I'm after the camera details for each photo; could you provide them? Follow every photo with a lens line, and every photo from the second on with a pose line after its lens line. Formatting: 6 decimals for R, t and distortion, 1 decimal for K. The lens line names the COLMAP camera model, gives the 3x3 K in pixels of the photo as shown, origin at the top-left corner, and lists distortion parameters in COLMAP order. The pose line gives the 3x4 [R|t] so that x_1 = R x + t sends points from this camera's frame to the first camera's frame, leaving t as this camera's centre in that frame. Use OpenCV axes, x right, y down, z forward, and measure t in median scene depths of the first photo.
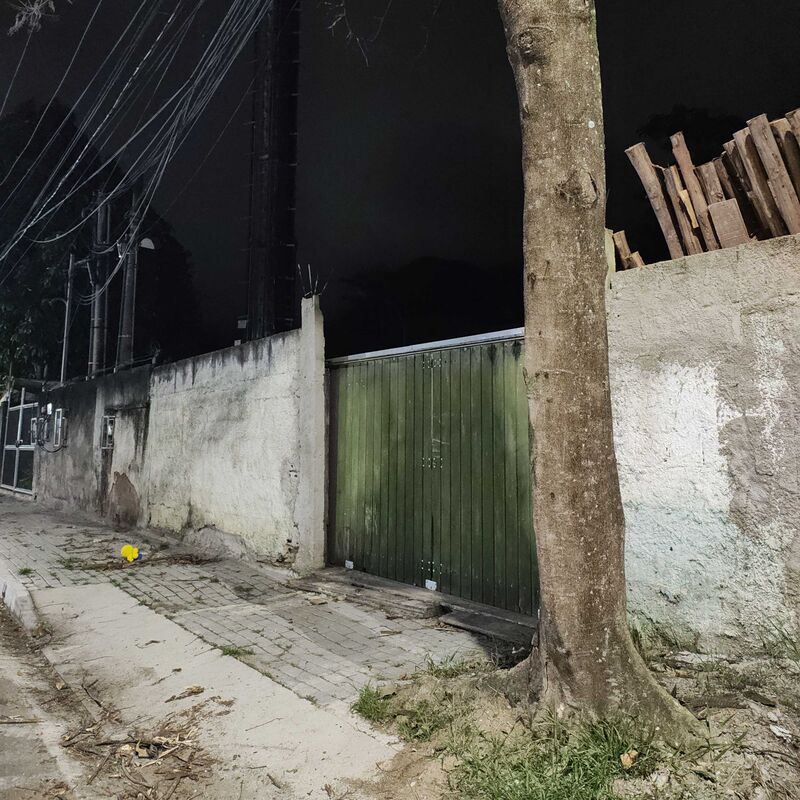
lens RADIAL K [[852.9, 0, 387.9], [0, 852.9, 342.7], [0, 0, 1]] dist [0.081532, -0.151810]
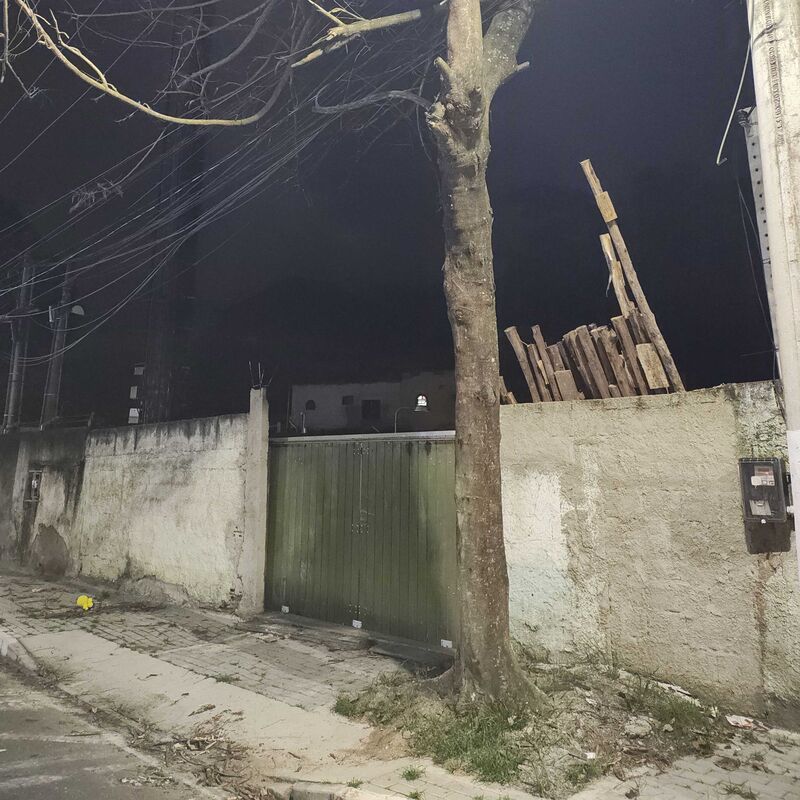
lens RADIAL K [[870.6, 0, 400.6], [0, 870.6, 252.6], [0, 0, 1]] dist [0.014766, -0.029703]
pose [[0.984235, 0.042887, 0.171585, -0.200165], [-0.021061, 0.991672, -0.127057, -0.166509], [-0.175605, 0.121440, 0.976942, -0.566176]]
